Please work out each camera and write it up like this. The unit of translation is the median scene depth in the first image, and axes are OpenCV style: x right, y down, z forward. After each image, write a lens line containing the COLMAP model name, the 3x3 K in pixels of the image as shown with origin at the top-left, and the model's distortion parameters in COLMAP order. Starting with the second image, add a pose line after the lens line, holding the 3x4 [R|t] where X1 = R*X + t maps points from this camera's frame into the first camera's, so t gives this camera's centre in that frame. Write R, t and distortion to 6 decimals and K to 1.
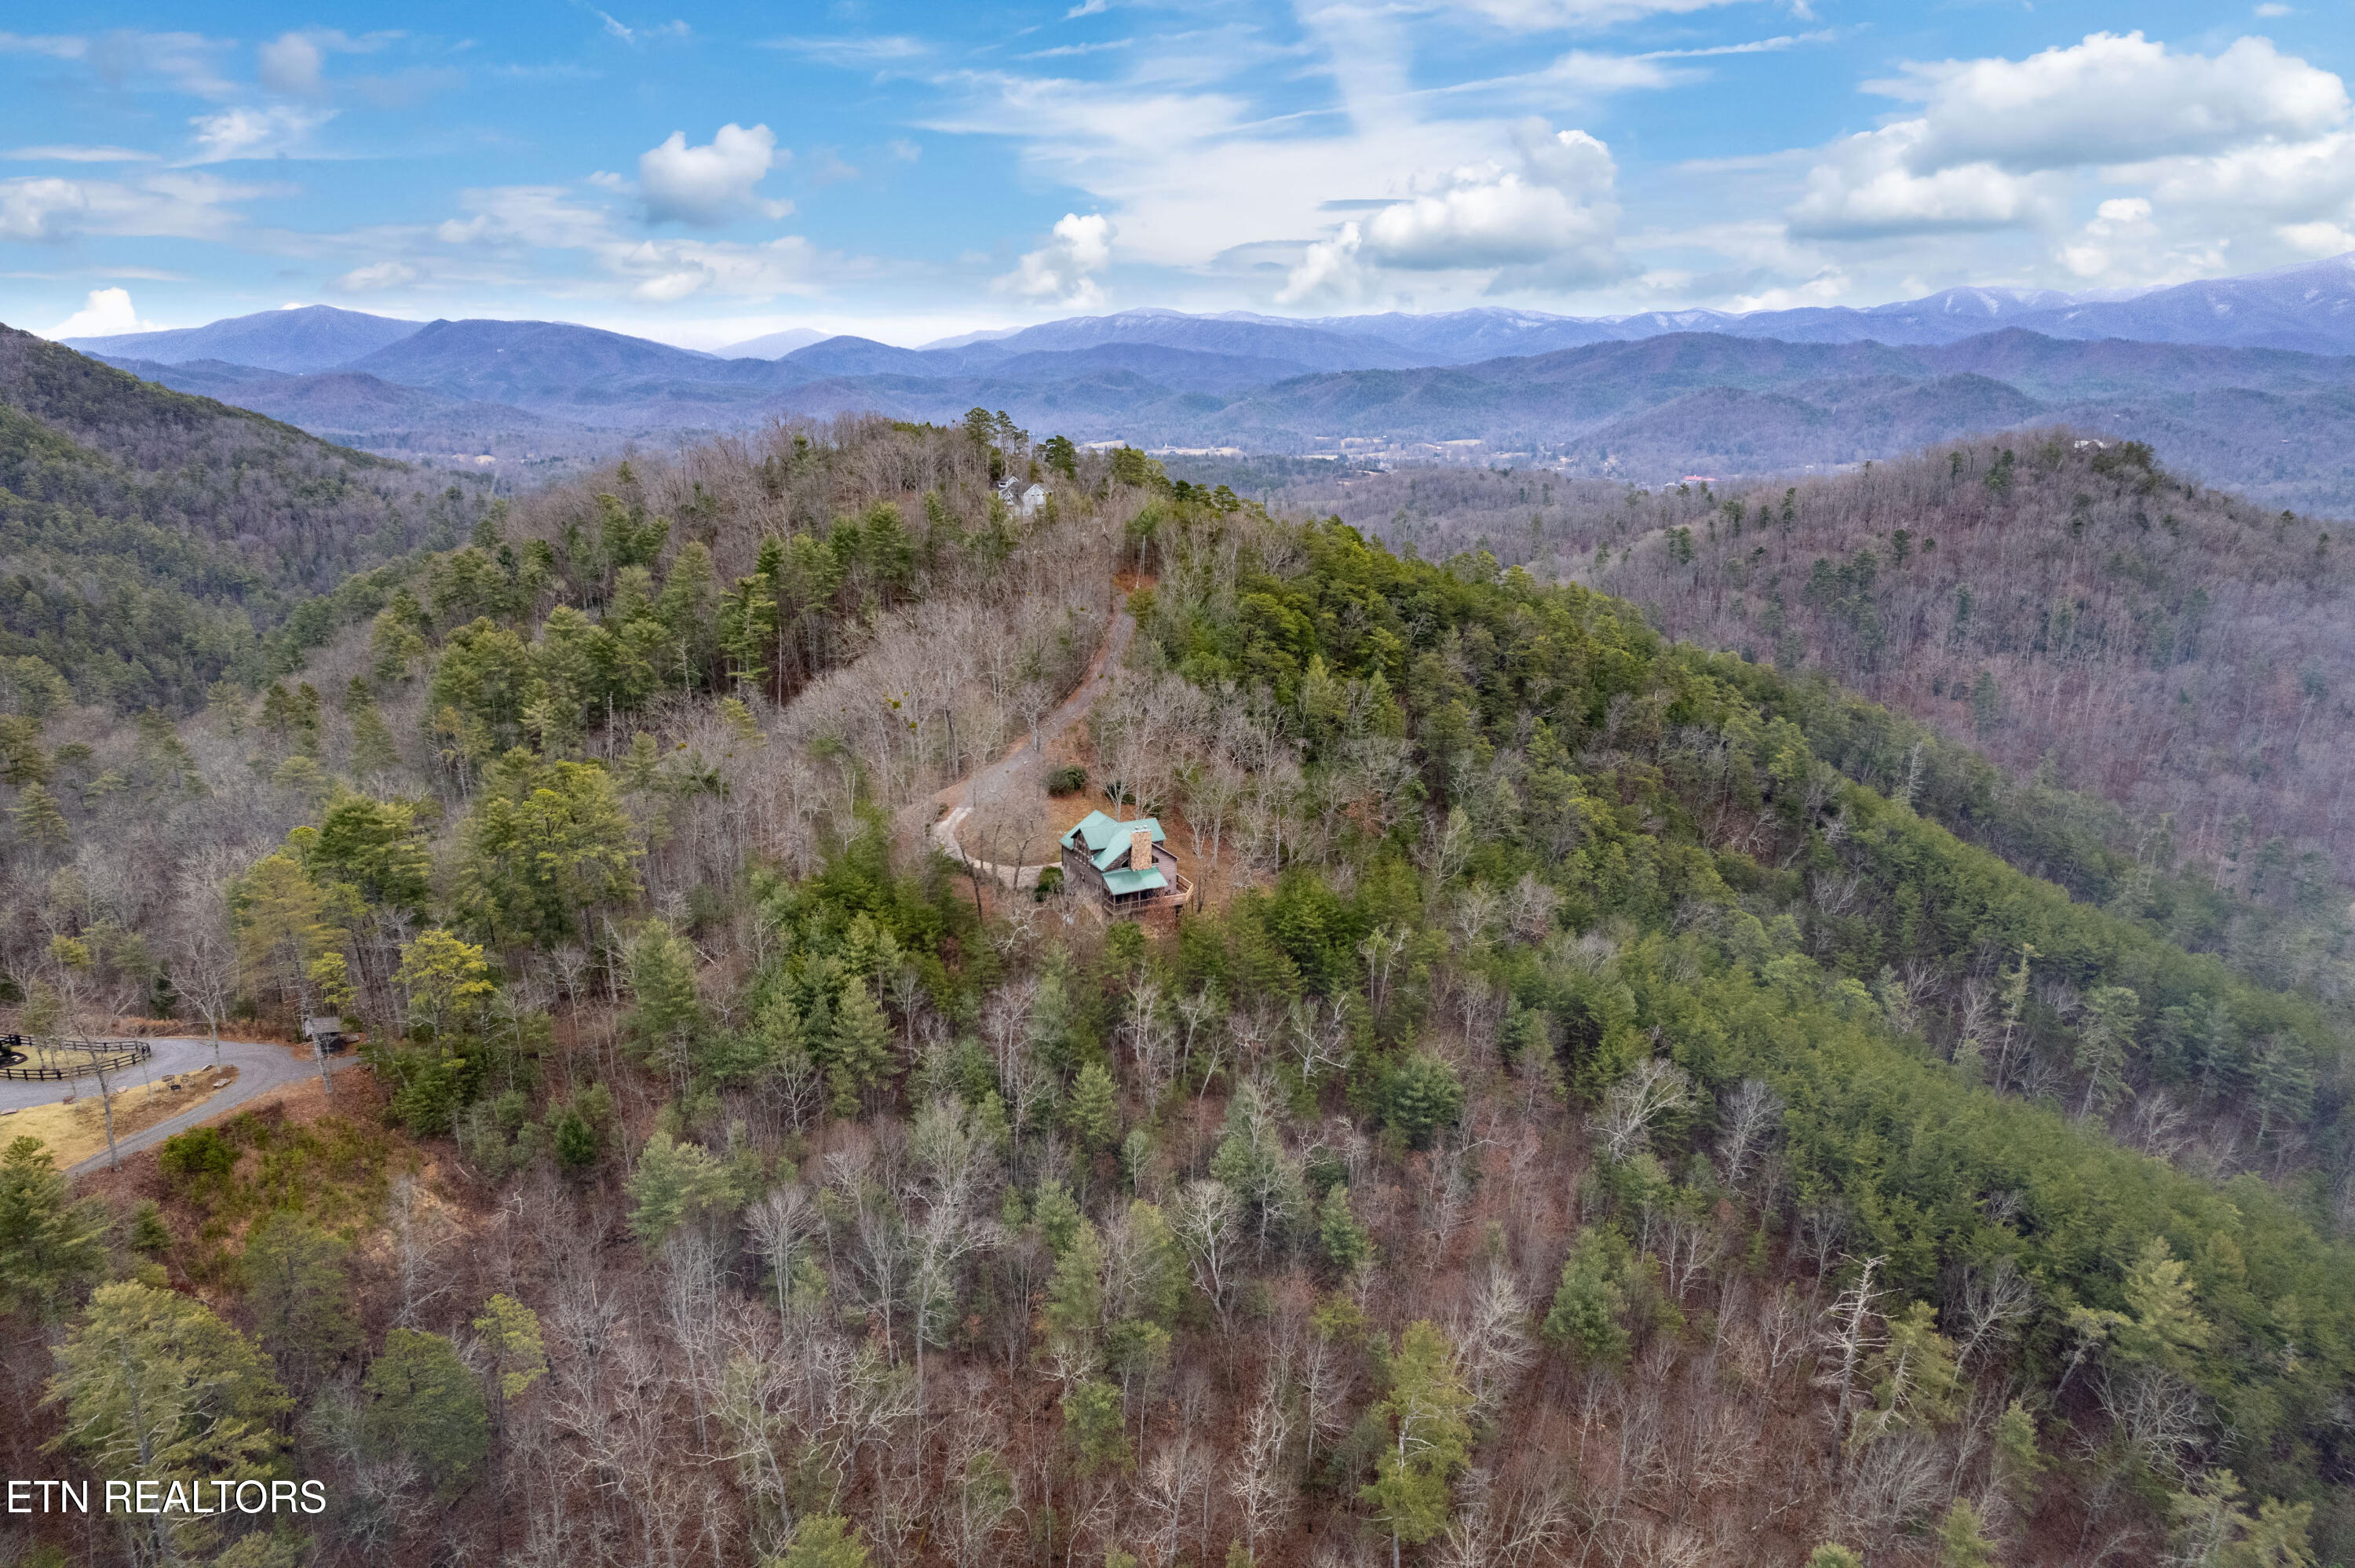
lens RADIAL K [[1512.7, 0, 1179.1], [0, 1512.7, 794.1], [0, 0, 1]] dist [-0.086785, 0.081005]
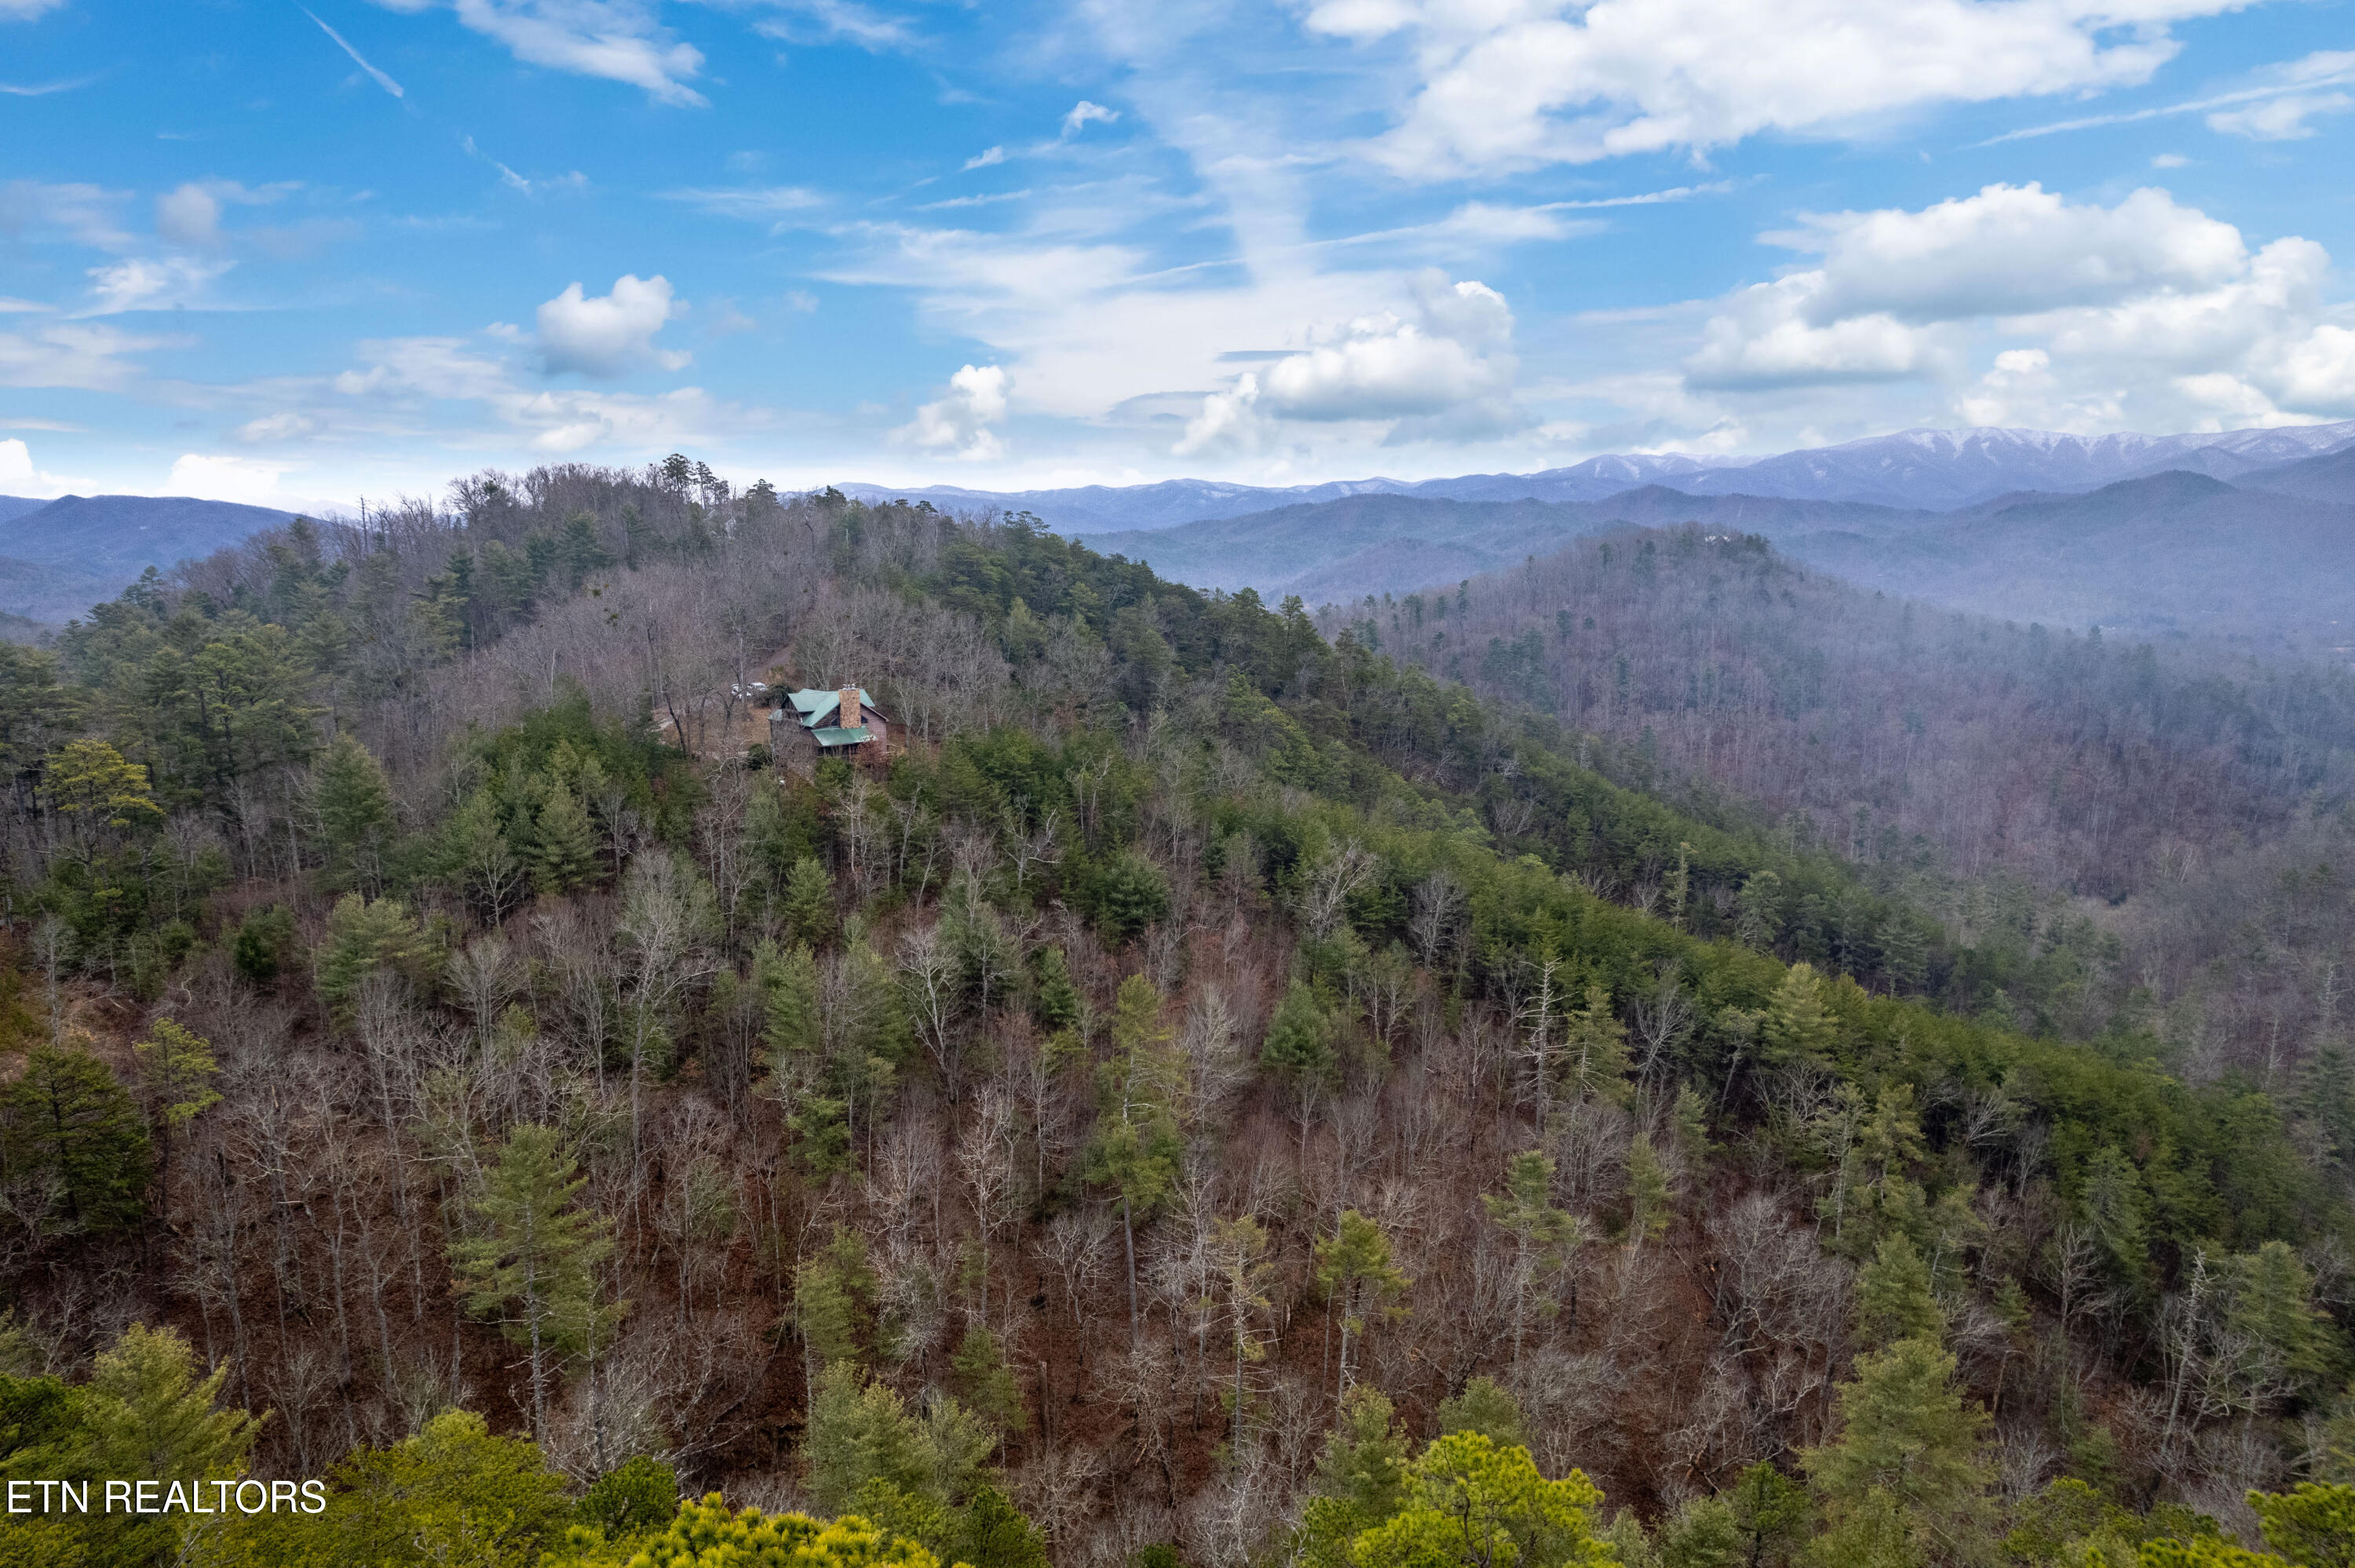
lens RADIAL K [[1515.2, 0, 1187.0], [0, 1515.2, 773.0], [0, 0, 1]] dist [-0.060658, 0.028027]
pose [[0.980694, -0.040105, 0.191390, 0.000969], [0.063410, 0.991077, -0.117243, 0.212570], [-0.184980, 0.127115, 0.974487, -0.033106]]
